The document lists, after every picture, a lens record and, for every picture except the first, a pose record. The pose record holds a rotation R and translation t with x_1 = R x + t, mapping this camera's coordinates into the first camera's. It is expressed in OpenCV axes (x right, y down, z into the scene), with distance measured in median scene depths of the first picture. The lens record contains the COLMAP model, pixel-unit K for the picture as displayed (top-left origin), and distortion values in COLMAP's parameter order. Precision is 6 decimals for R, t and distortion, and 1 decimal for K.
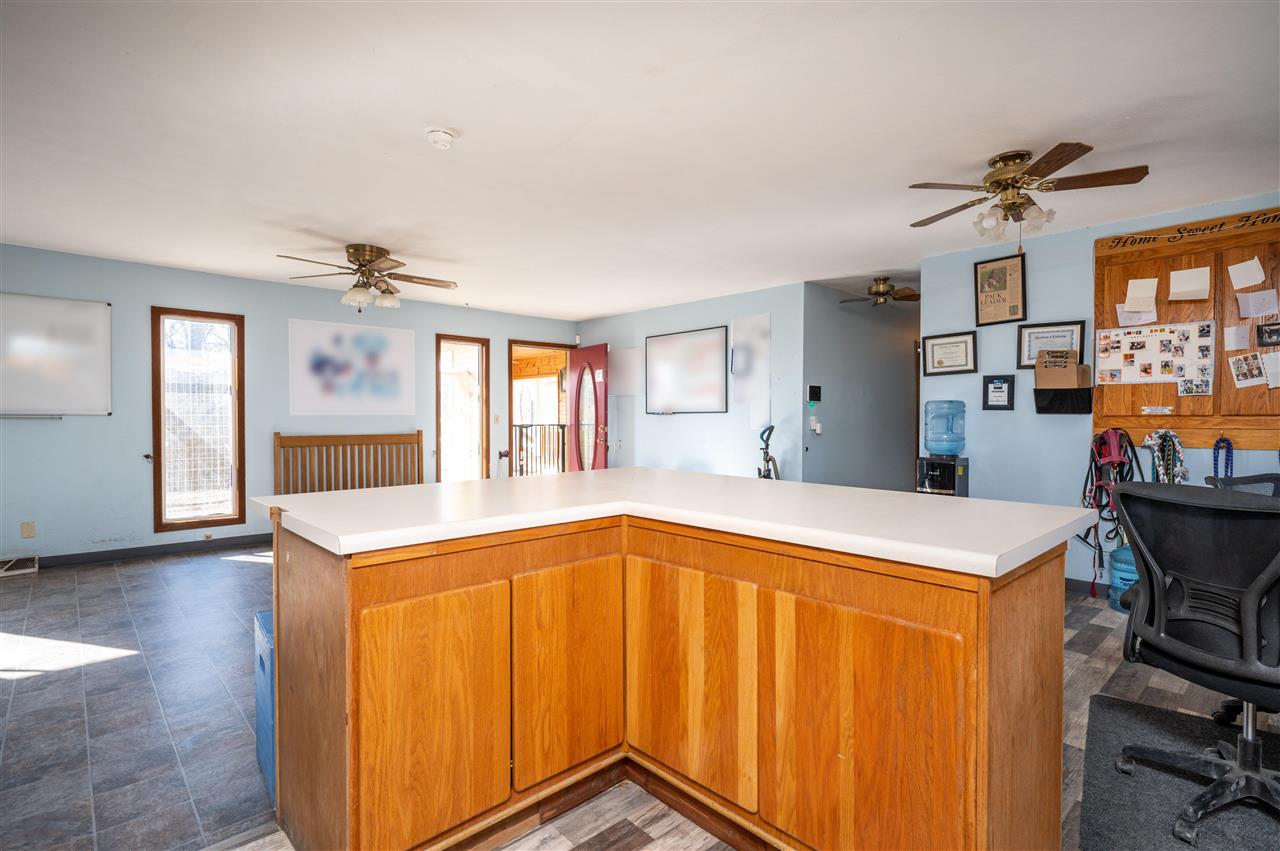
lens RADIAL K [[620.4, 0, 640.0], [0, 620.4, 425.5], [0, 0, 1]] dist [0.002443, 0.000334]
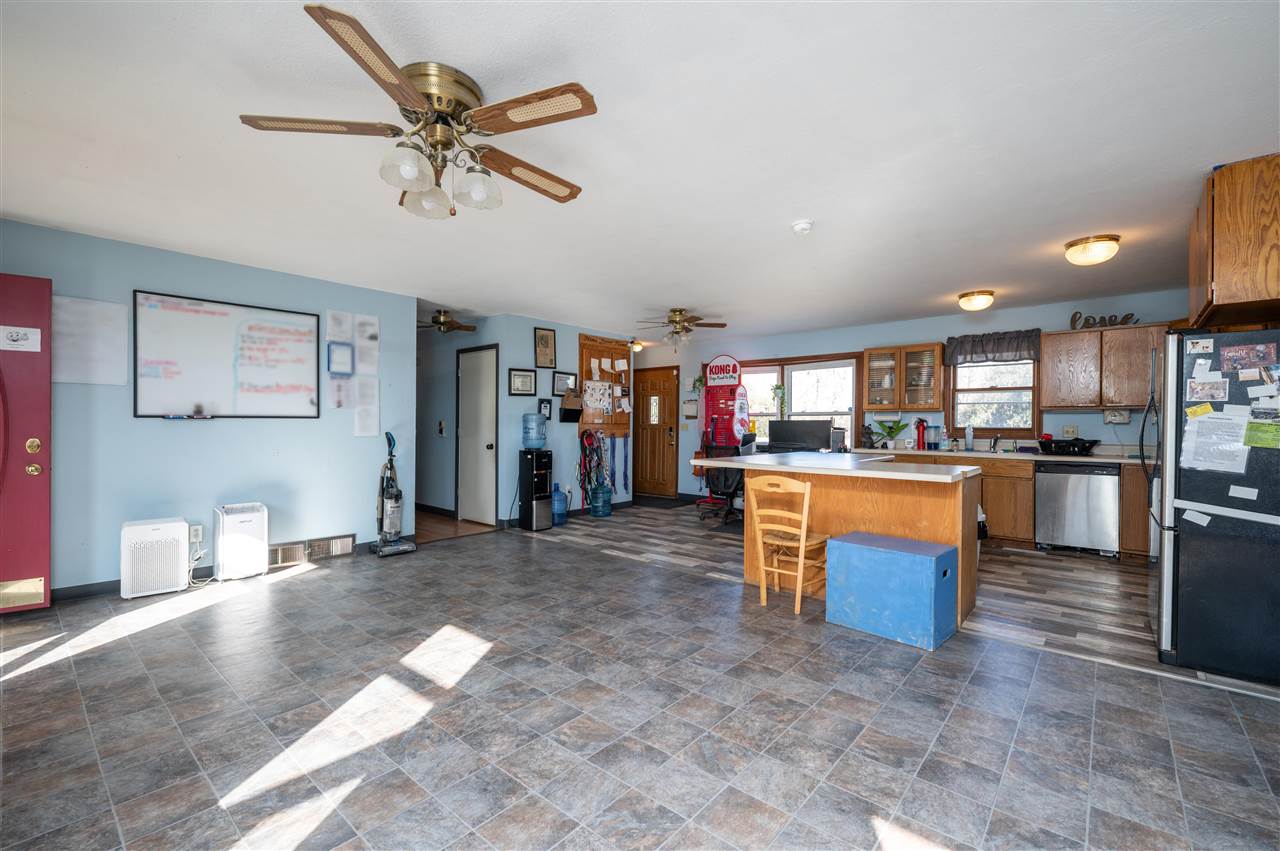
lens RADIAL K [[550.8, 0, 640.0], [0, 550.8, 425.5], [0, 0, 1]] dist [-0.001515, -0.000042]
pose [[-0.104887, -0.005154, 0.994471, -0.797712], [0.006623, 0.999961, 0.005881, -0.013915], [-0.994462, 0.007203, -0.104849, 0.778501]]
